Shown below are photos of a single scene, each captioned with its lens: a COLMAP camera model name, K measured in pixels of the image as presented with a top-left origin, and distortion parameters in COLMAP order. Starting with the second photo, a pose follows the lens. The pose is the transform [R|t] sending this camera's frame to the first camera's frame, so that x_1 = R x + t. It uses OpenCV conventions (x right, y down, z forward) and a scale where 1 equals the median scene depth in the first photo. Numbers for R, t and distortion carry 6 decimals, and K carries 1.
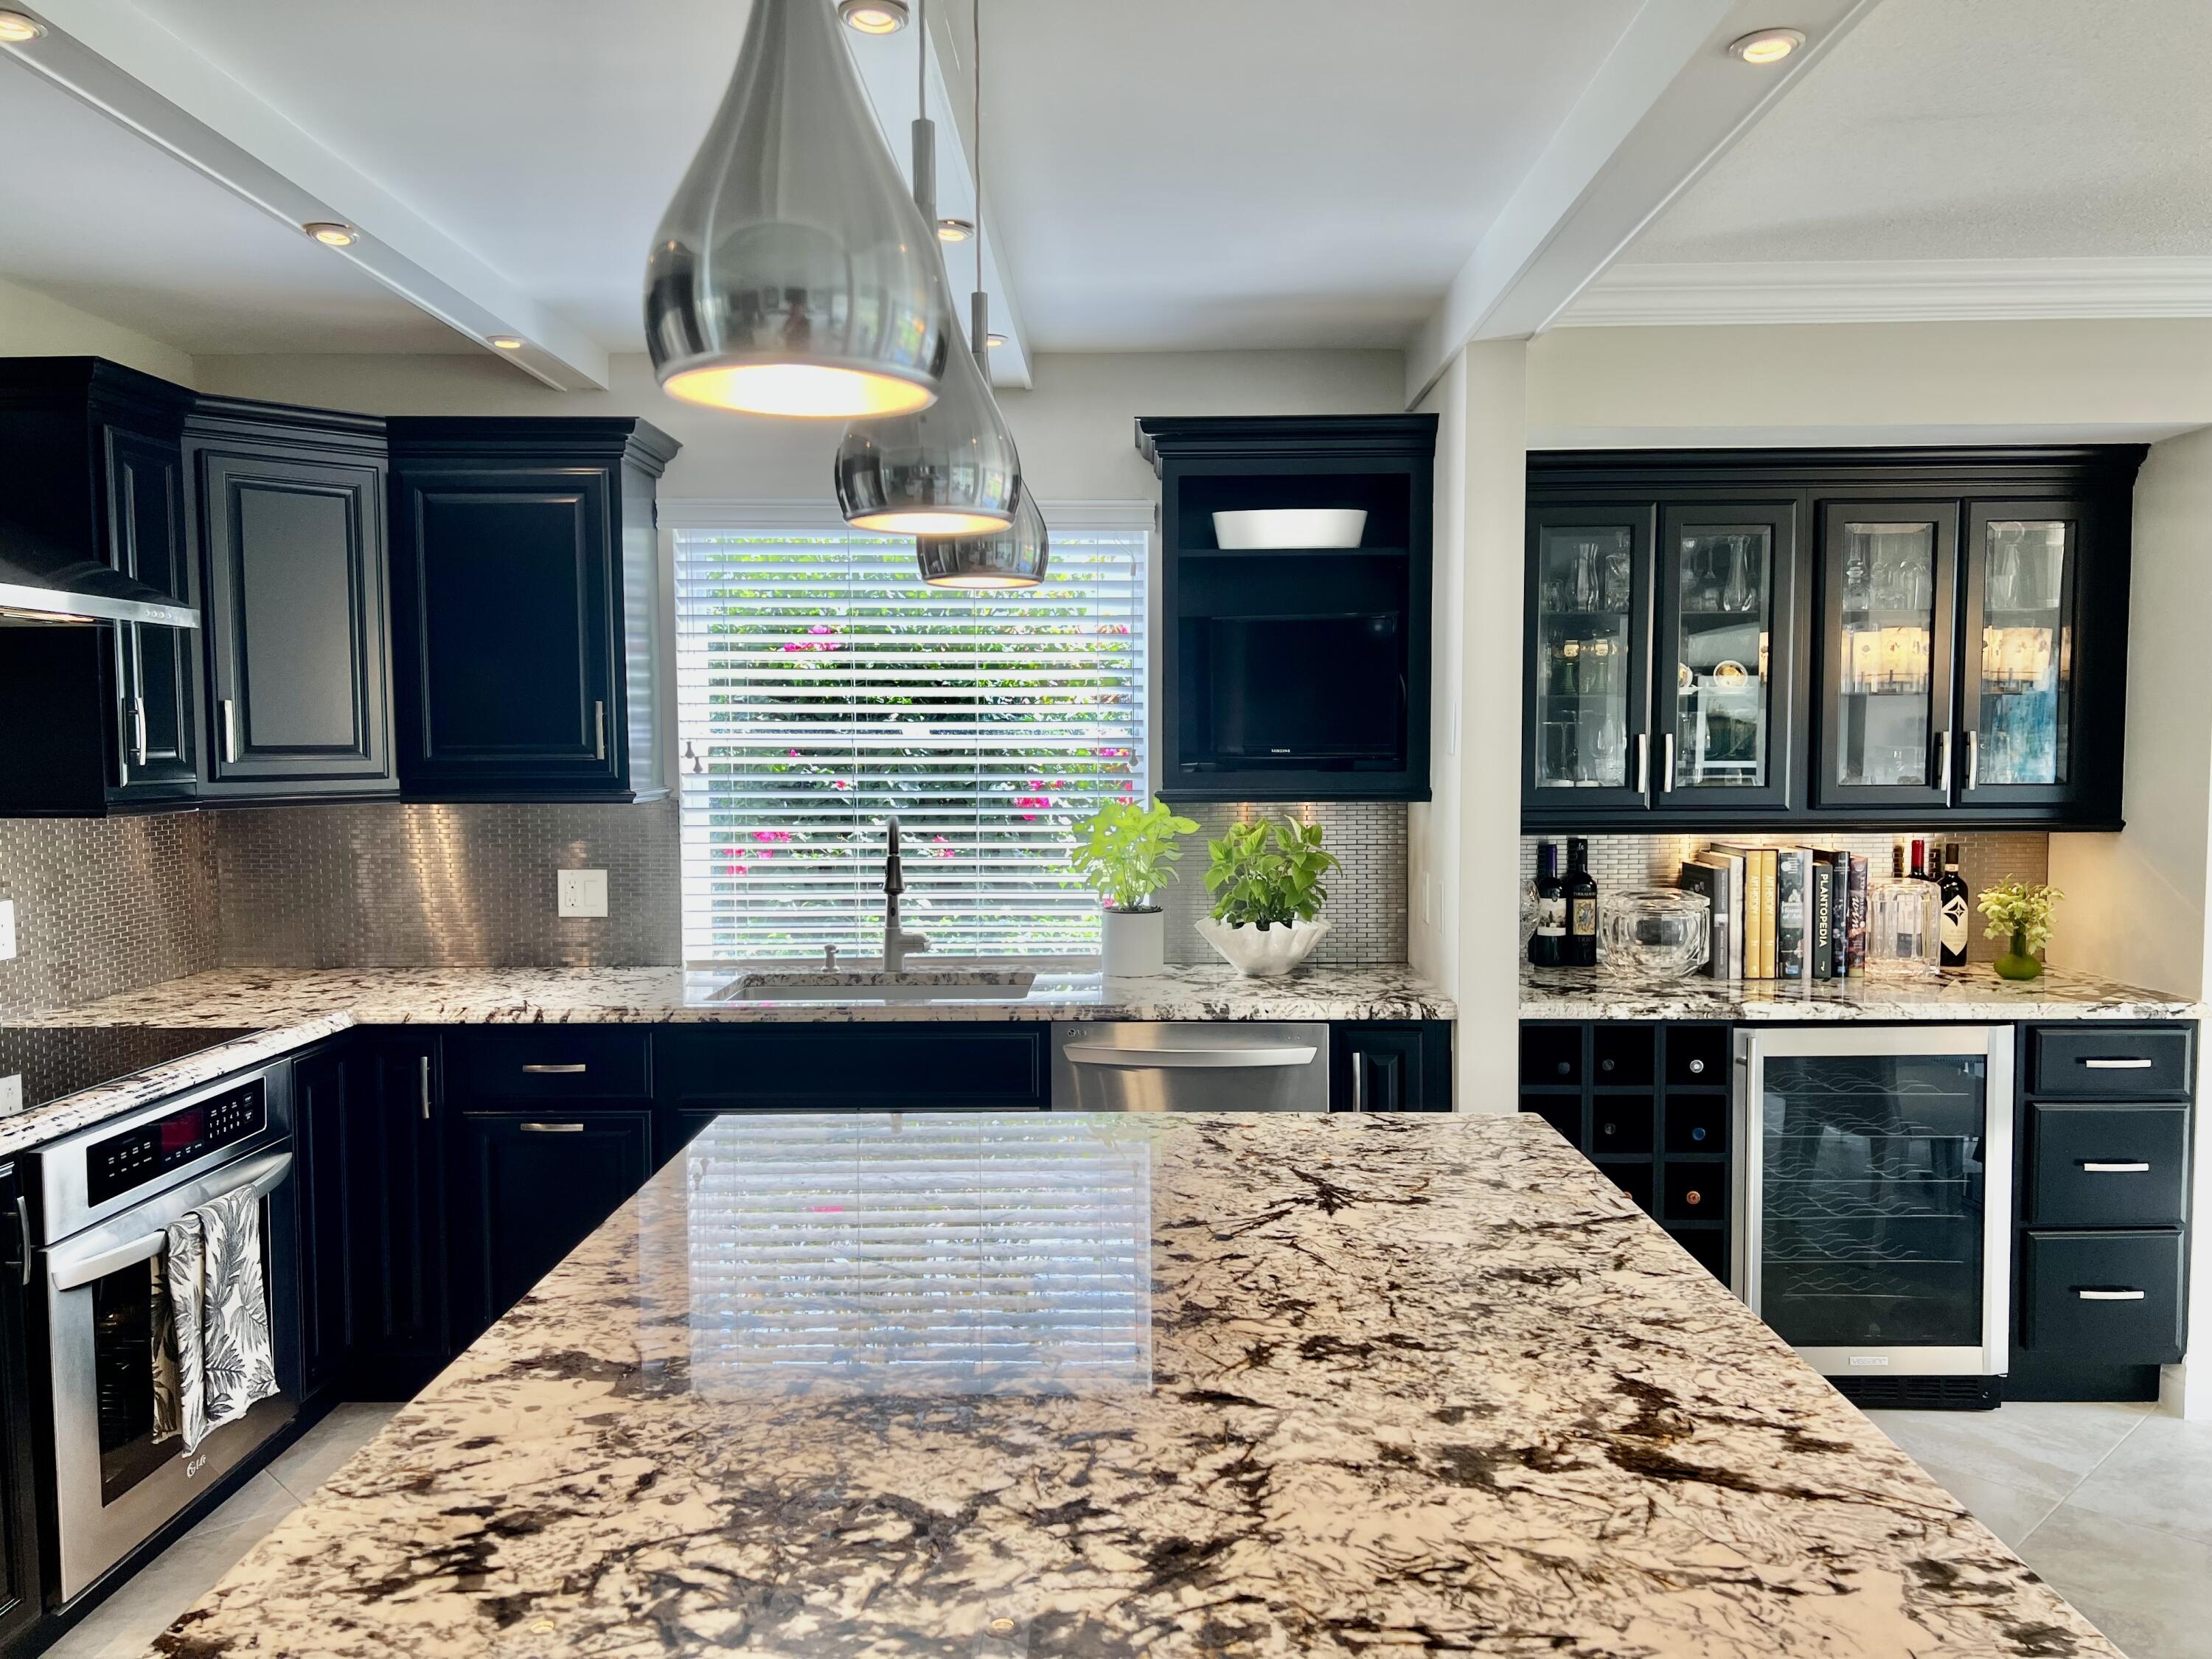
lens RADIAL K [[1659.5, 0, 1100.5], [0, 1659.5, 841.0], [0, 0, 1]] dist [0.058356, -0.063458]
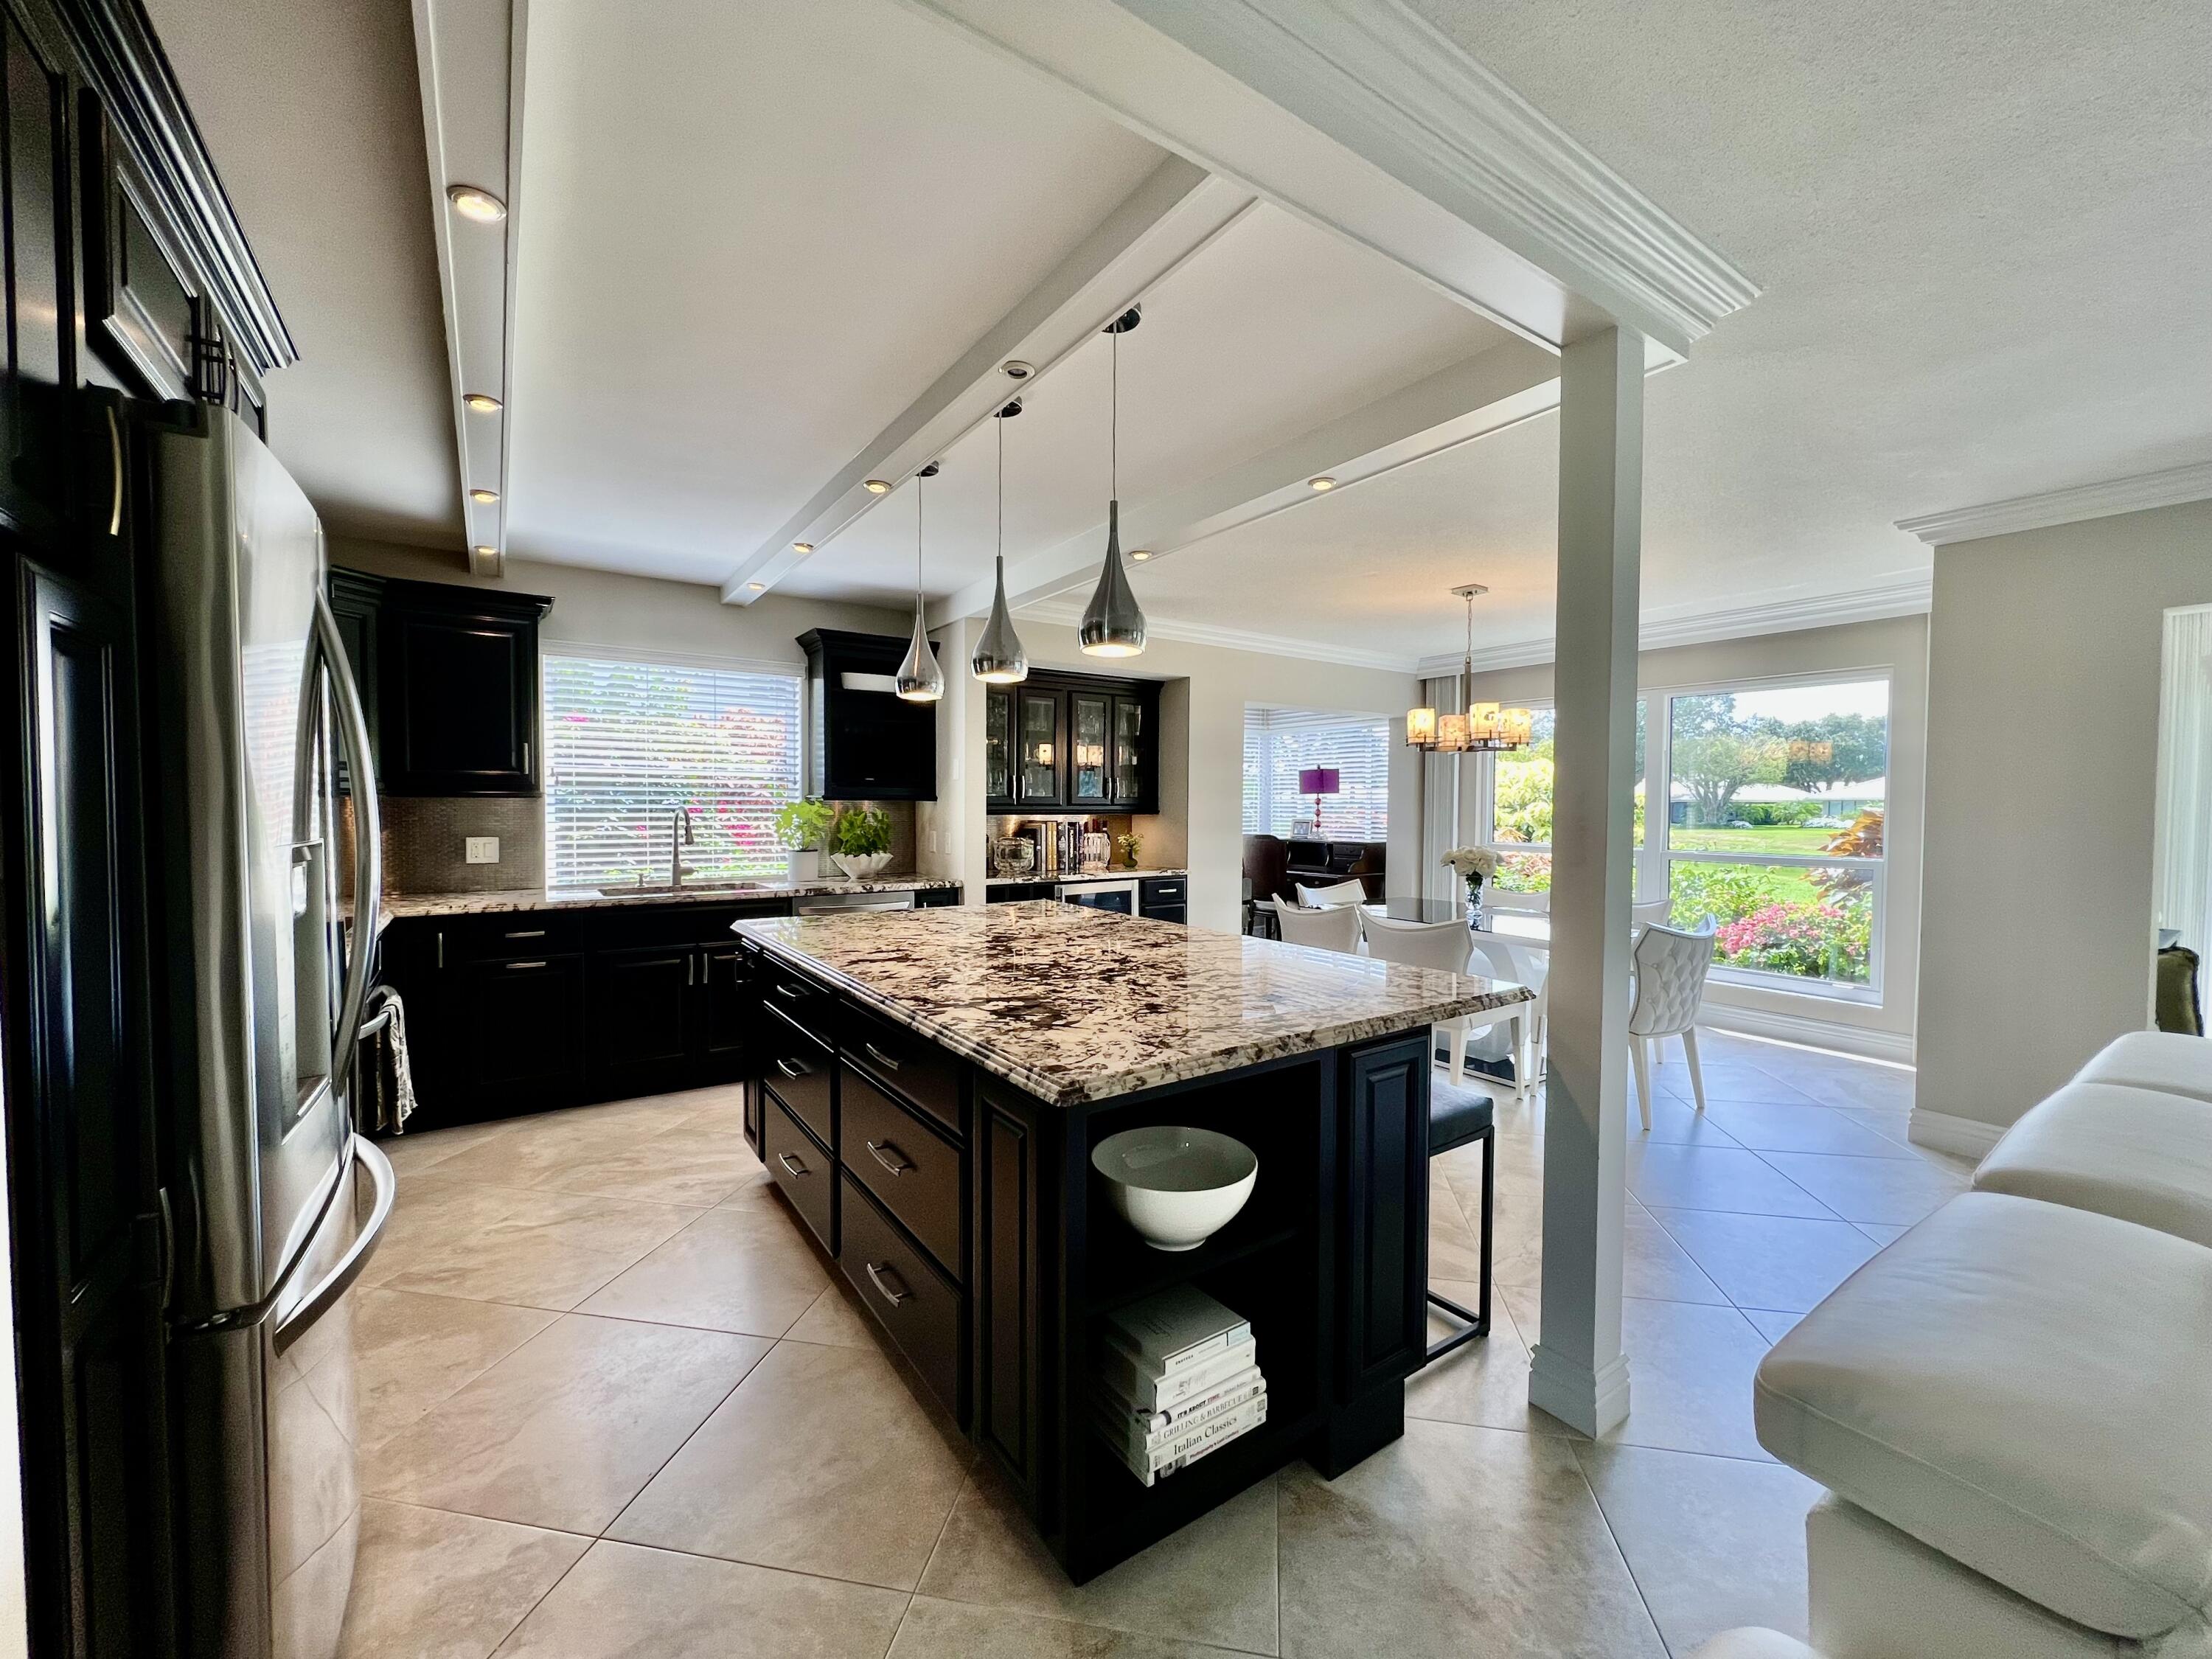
lens RADIAL K [[883.5, 0, 1119.4], [0, 883.5, 830.2], [0, 0, 1]] dist [0.002894, 0.000146]
pose [[0.812350, -0.009981, 0.583085, -0.329980], [0.029568, 0.999272, -0.024089, 0.056154], [-0.582420, 0.036809, 0.812054, -0.190316]]
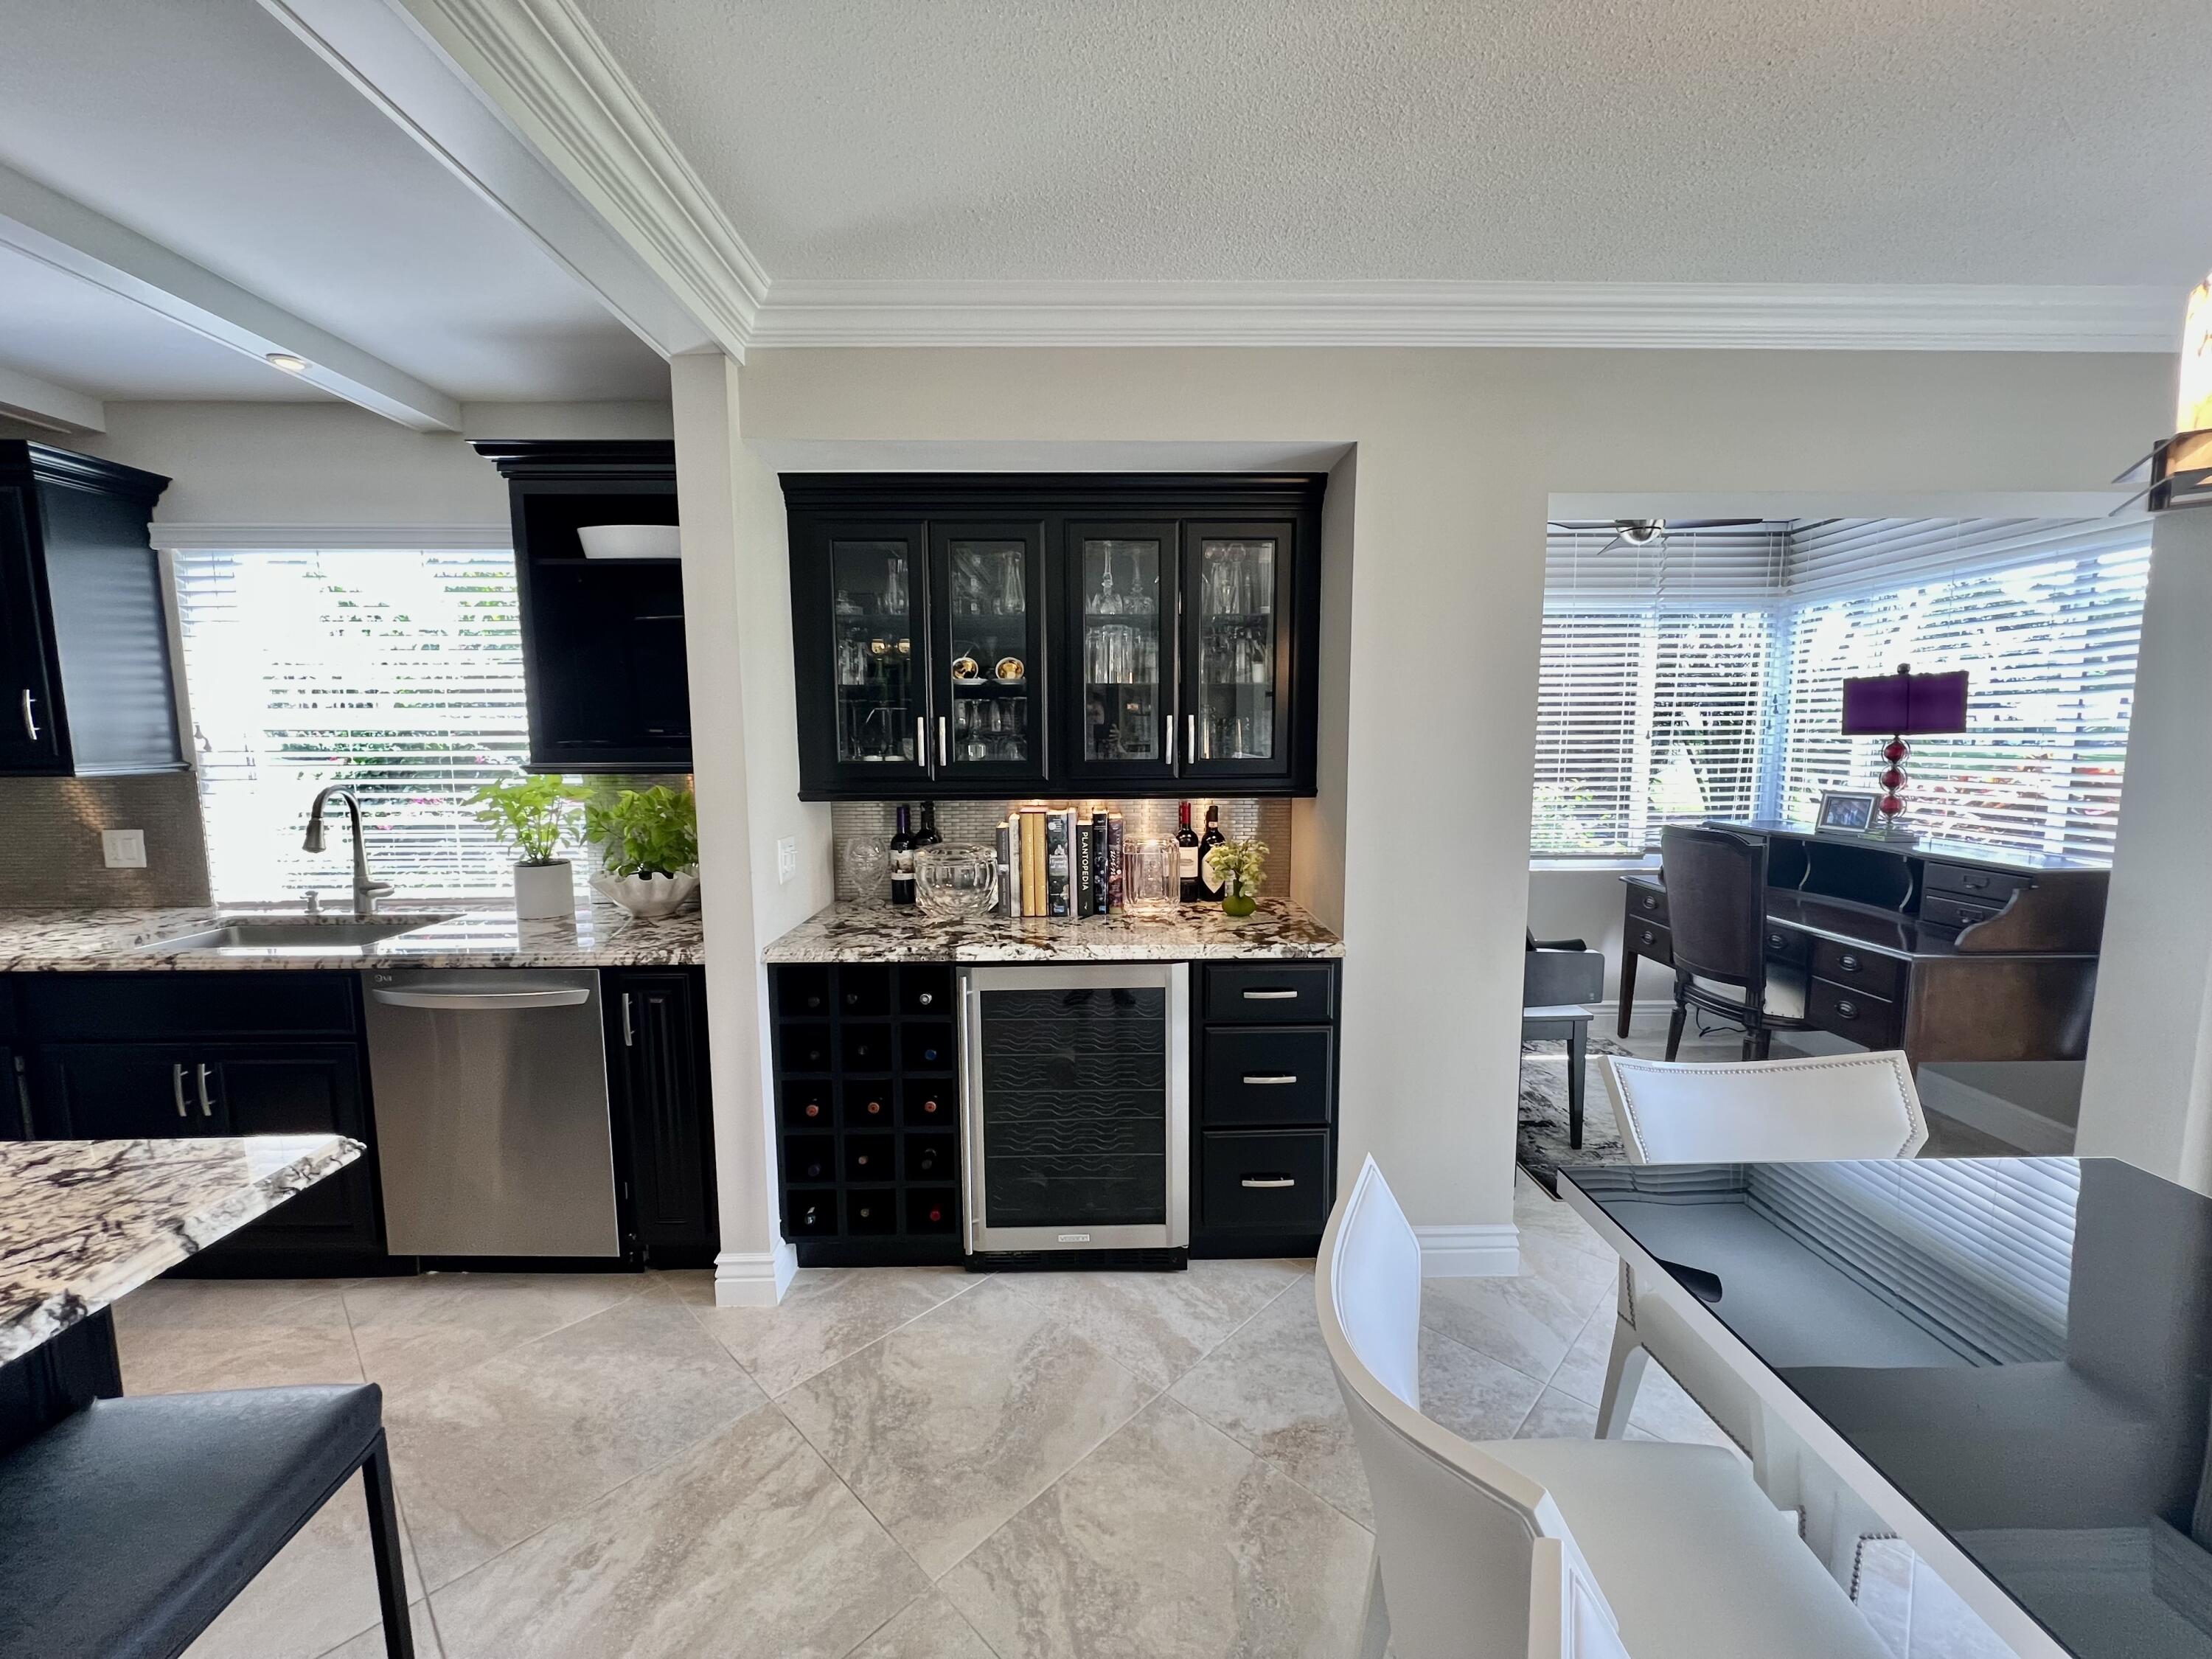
lens RADIAL K [[883.5, 0, 1099.9], [0, 883.5, 829.8], [0, 0, 1]] dist [0.002894, 0.000146]
pose [[0.999575, -0.004204, 0.028847, 0.427839], [0.002850, 0.998899, 0.046821, -0.012343], [-0.029012, -0.046719, 0.998487, 0.352515]]
